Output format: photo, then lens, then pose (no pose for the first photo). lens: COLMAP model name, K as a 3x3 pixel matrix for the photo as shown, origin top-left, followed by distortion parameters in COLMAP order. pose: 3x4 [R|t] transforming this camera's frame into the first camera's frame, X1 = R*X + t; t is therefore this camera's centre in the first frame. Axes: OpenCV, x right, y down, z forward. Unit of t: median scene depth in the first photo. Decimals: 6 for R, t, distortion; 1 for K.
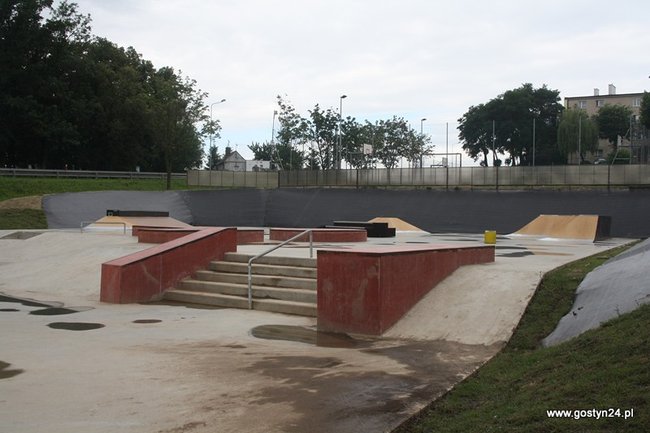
lens RADIAL K [[749.9, 0, 325.0], [0, 749.9, 216.5], [0, 0, 1]] dist [-0.024536, 0.003456]
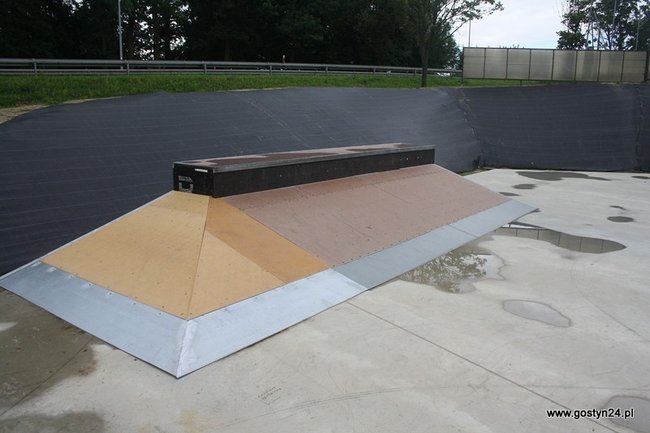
lens RADIAL K [[531.3, 0, 325.0], [0, 531.3, 216.5], [0, 0, 1]] dist [-0.153835, 0.130214]
pose [[0.927860, 0.069286, -0.366435, -0.086908], [0.001776, 0.981757, 0.190130, -0.009753], [0.372923, -0.177065, 0.910811, 0.406986]]
